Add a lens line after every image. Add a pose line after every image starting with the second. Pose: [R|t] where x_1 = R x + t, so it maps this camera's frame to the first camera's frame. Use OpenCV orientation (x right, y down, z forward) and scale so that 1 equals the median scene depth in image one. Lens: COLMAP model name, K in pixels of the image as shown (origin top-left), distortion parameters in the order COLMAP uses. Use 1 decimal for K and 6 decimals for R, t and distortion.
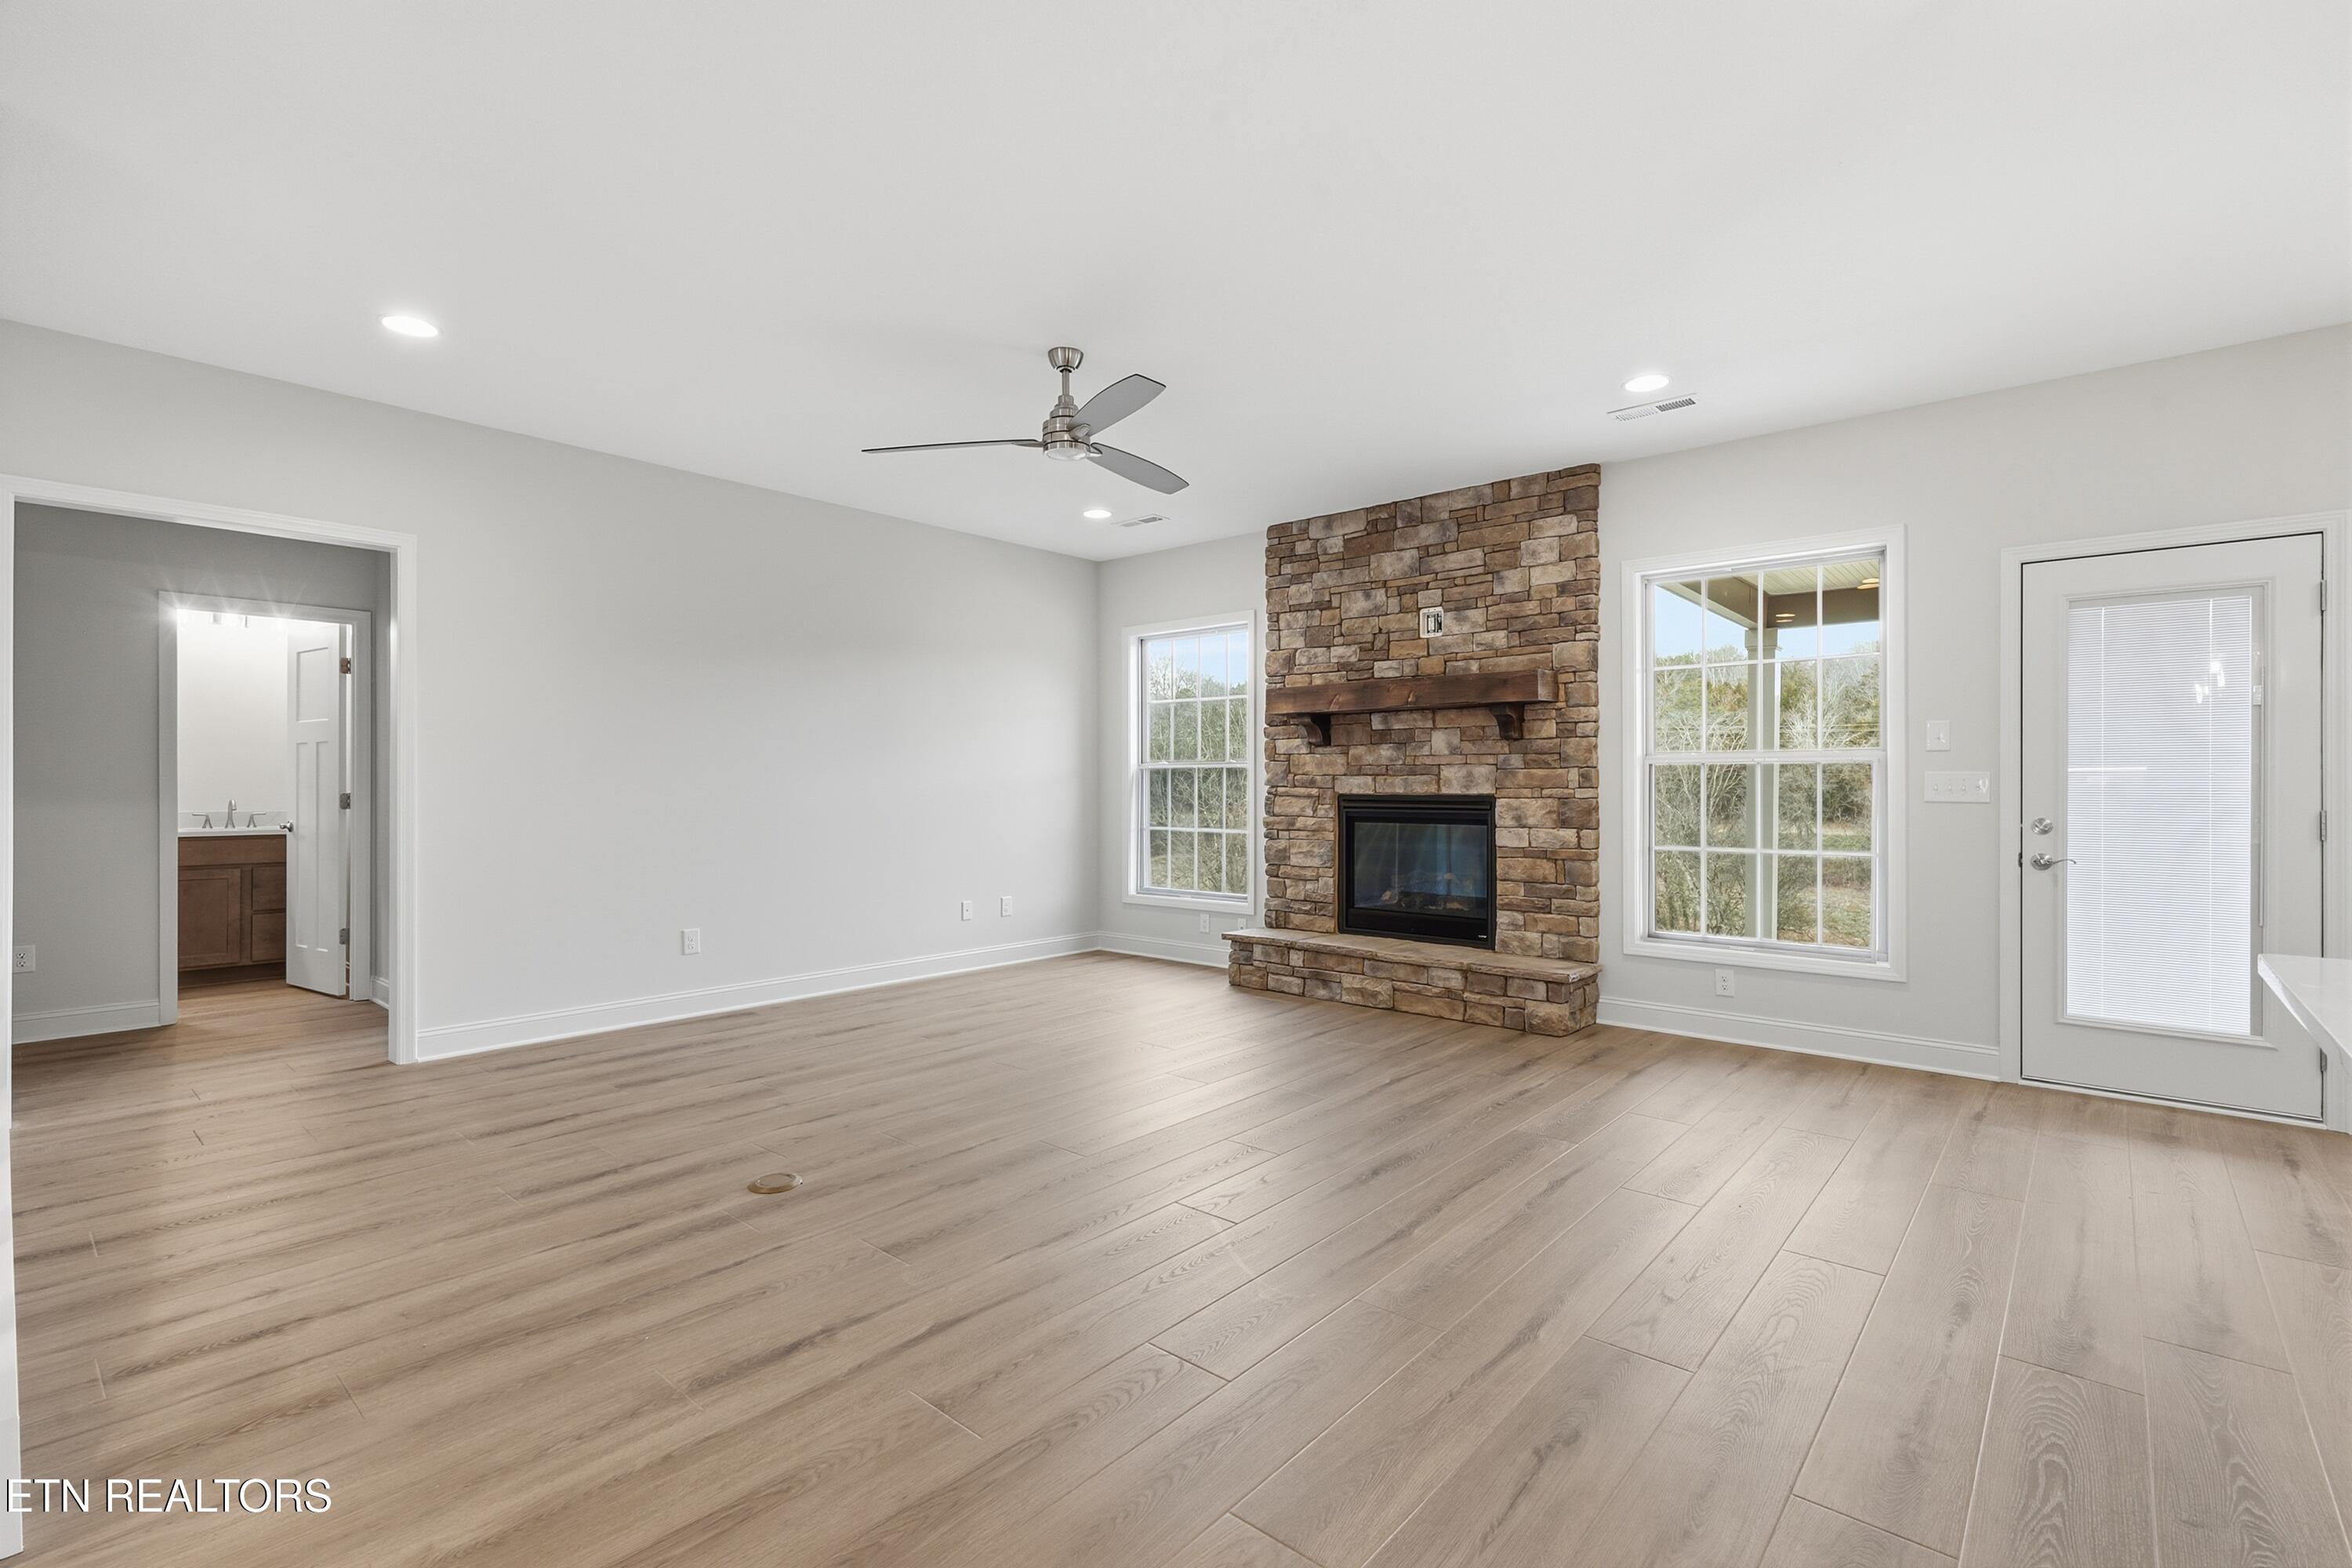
lens RADIAL K [[1065.8, 0, 1178.1], [0, 1065.8, 785.7], [0, 0, 1]] dist [-0.001327, 0.001480]
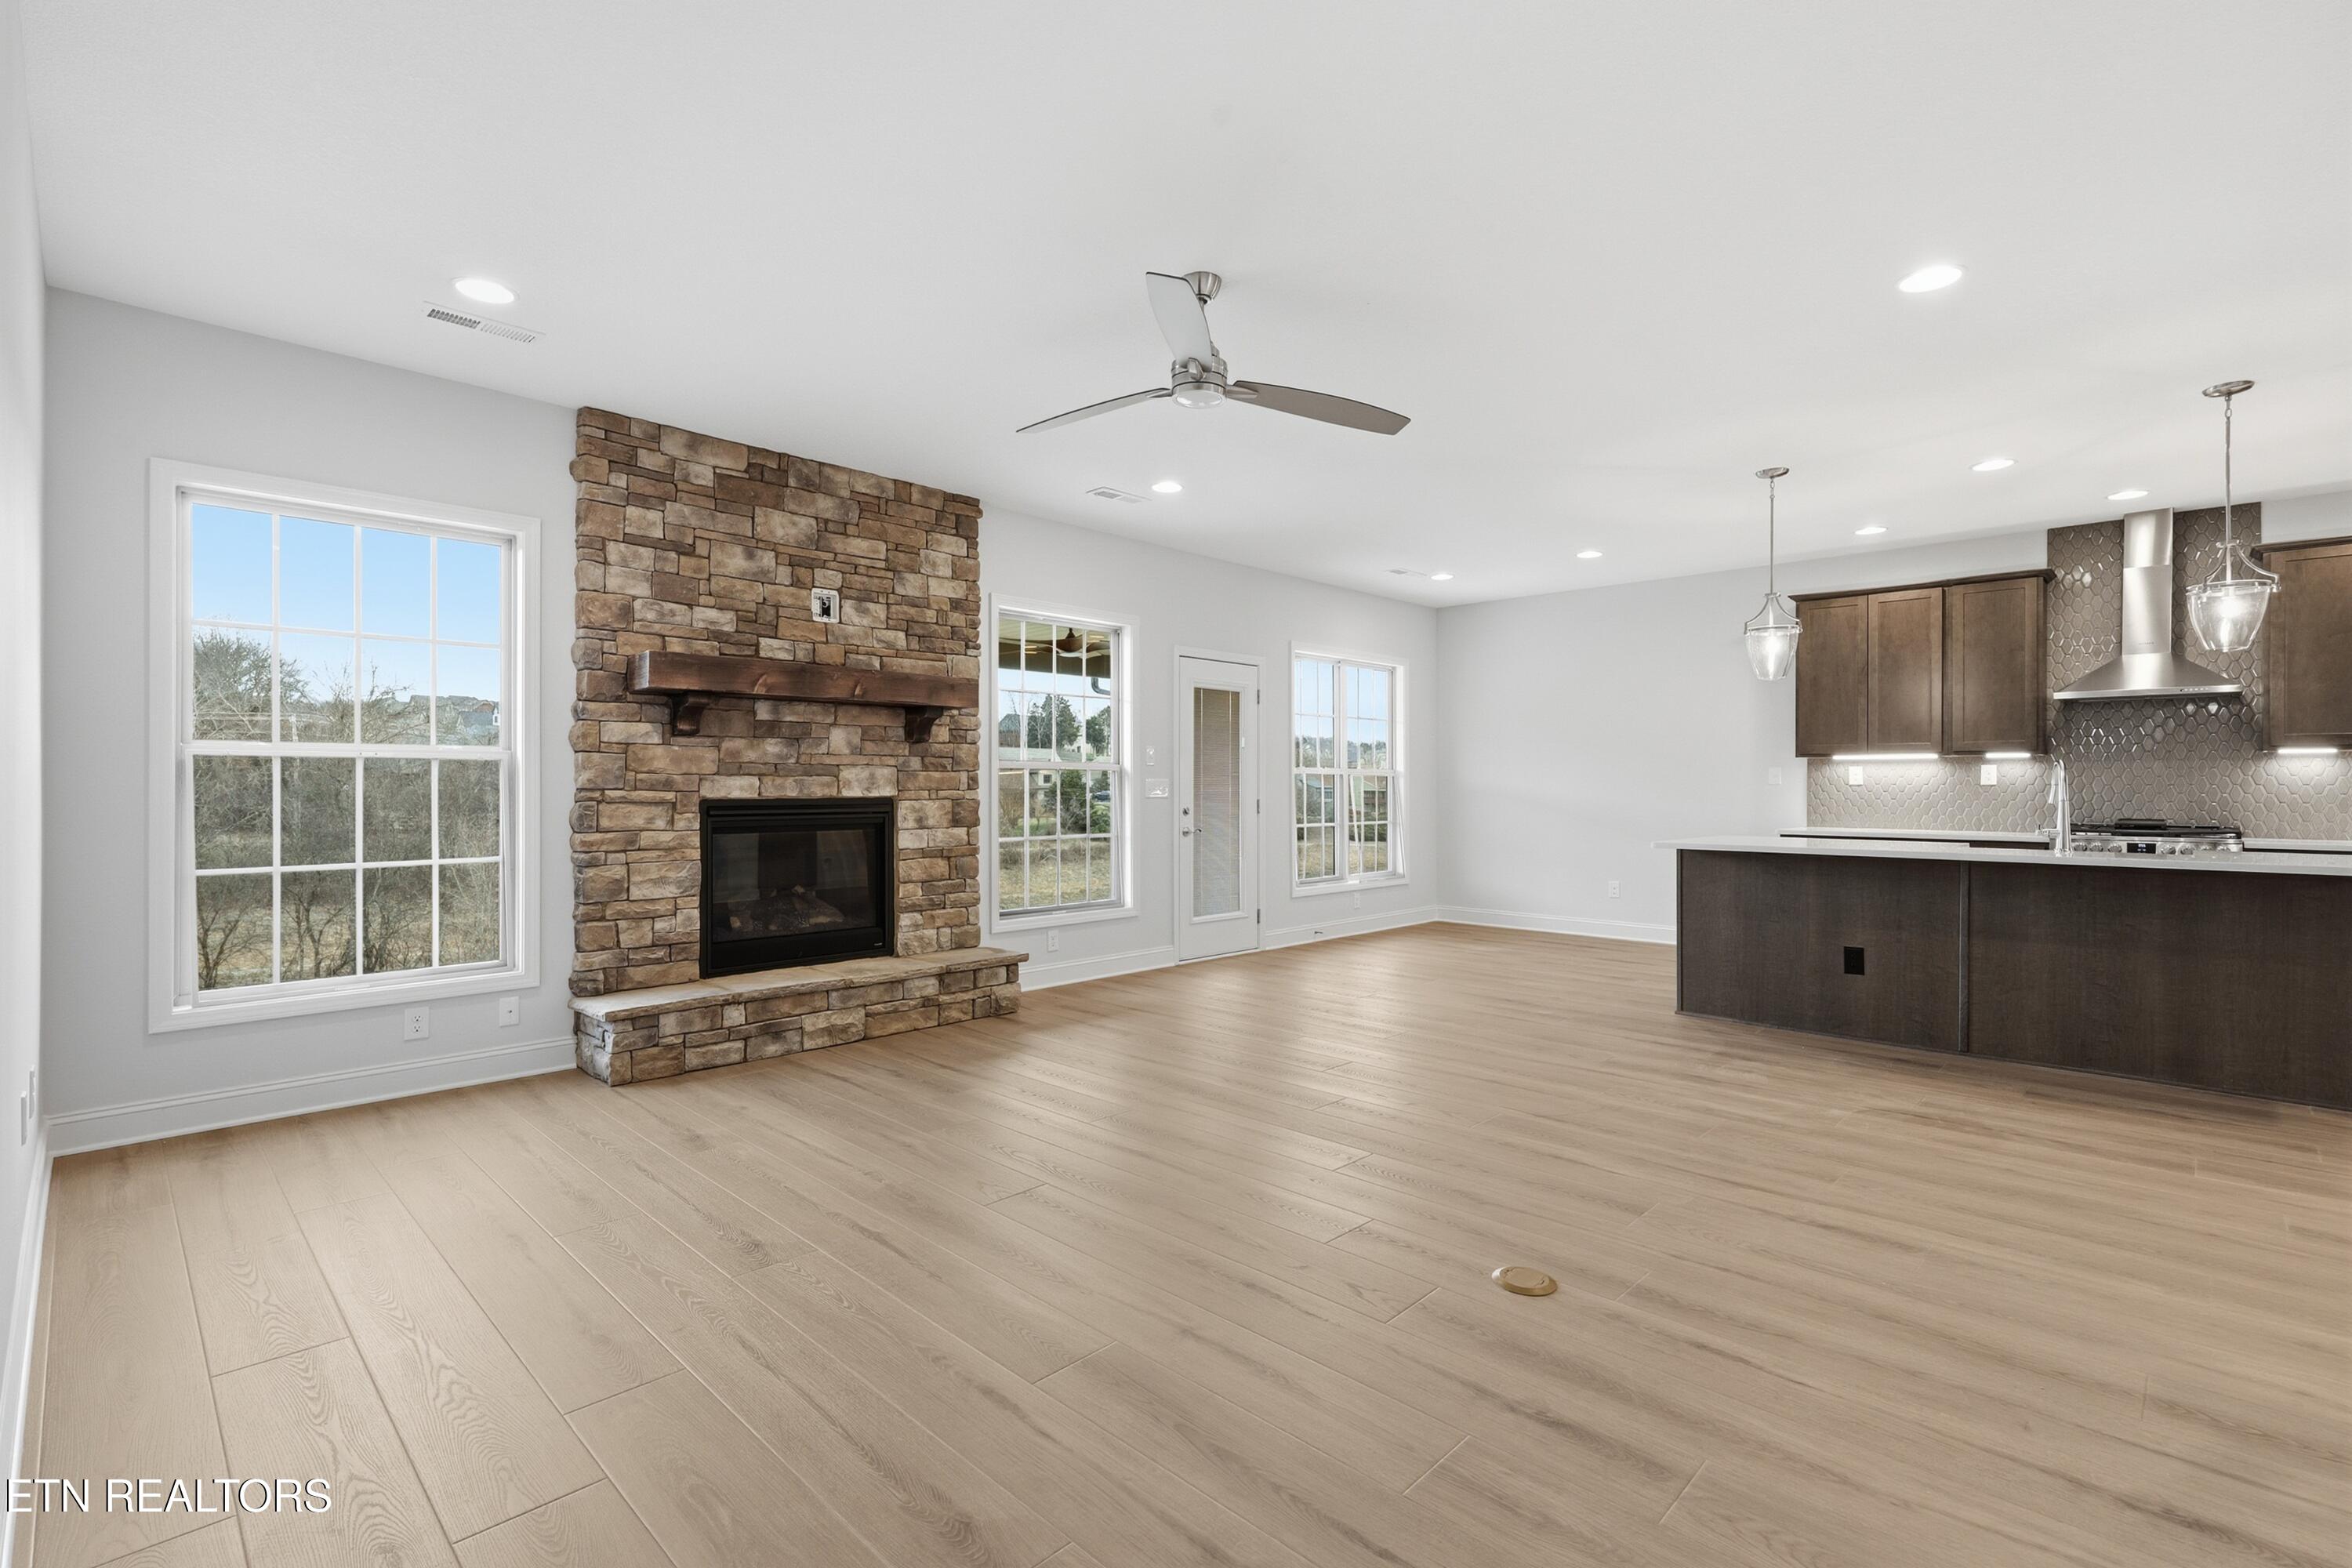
lens RADIAL K [[1065.8, 0, 1188.4], [0, 1065.8, 787.2], [0, 0, 1]] dist [-0.001327, 0.001480]
pose [[0.049747, -0.000586, 0.998762, -0.664552], [0.000840, 0.999999, 0.000545, -0.000843], [-0.998761, 0.000812, 0.049748, 0.673711]]
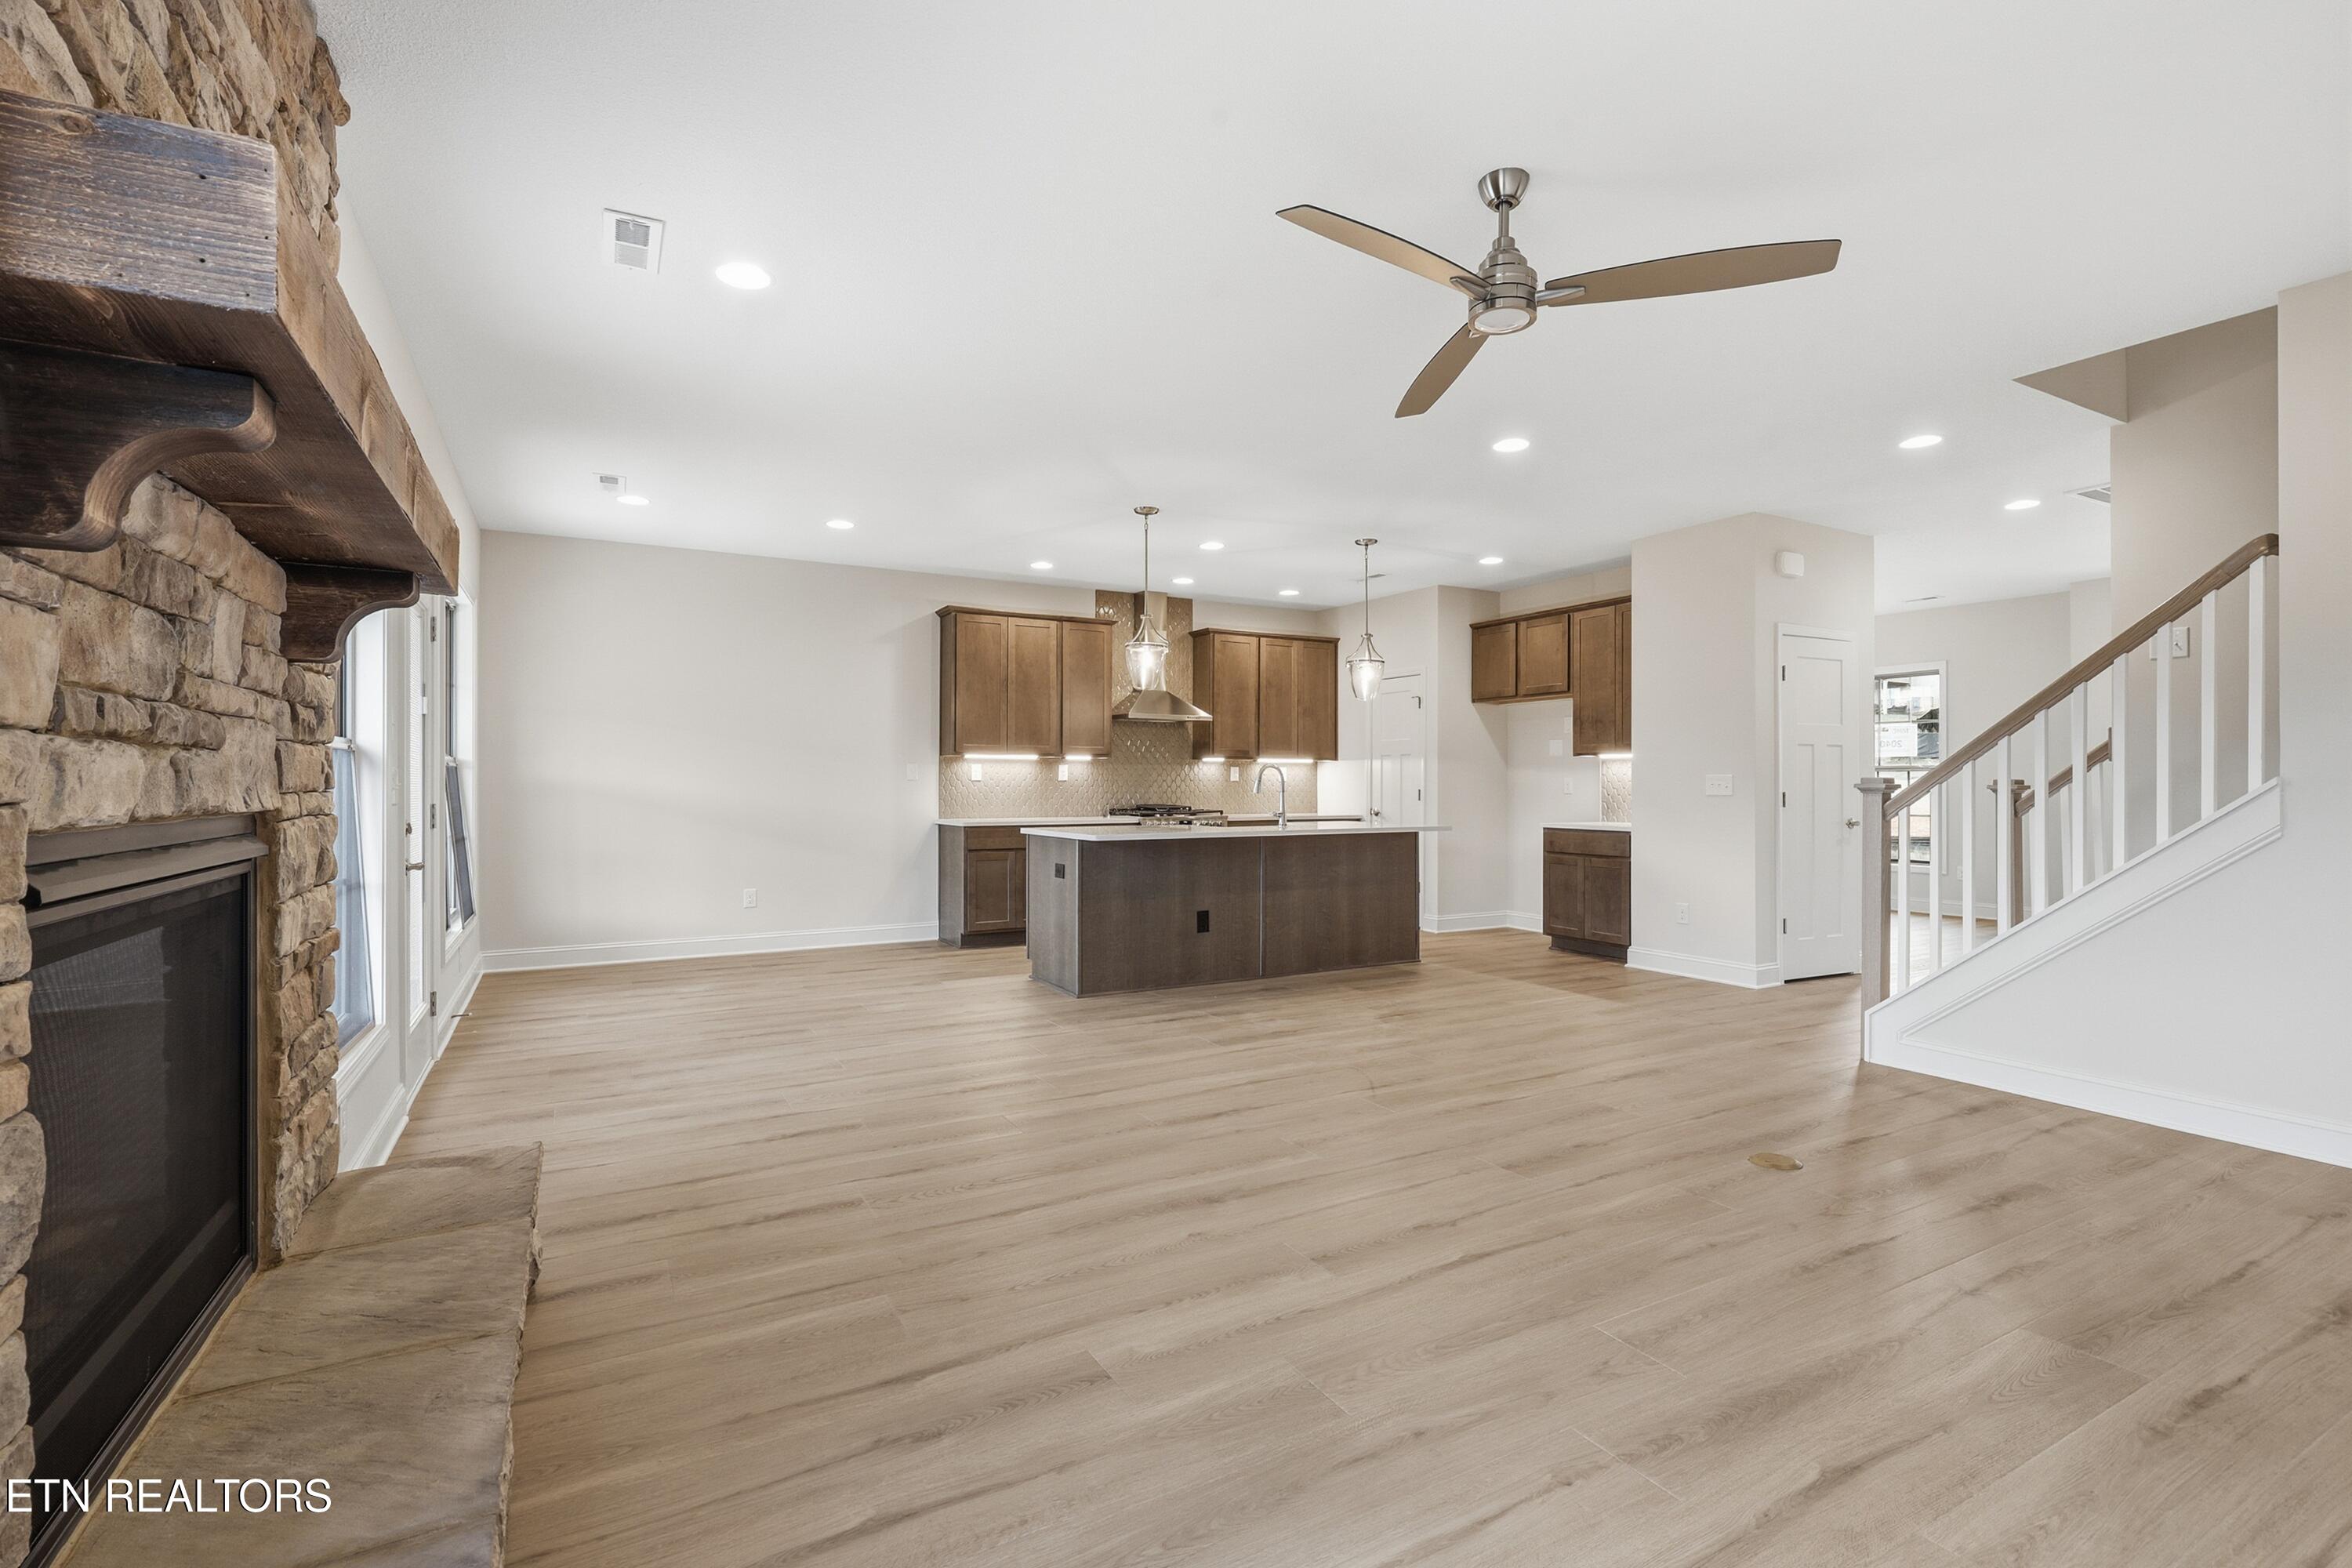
lens RADIAL K [[1065.8, 0, 1175.5], [0, 1065.8, 778.0], [0, 0, 1]] dist [-0.001327, 0.001480]
pose [[-0.943065, -0.000111, 0.332610, -0.092924], [-0.000602, 0.999999, -0.001375, -0.002934], [-0.332609, -0.001497, -0.943064, 1.218283]]
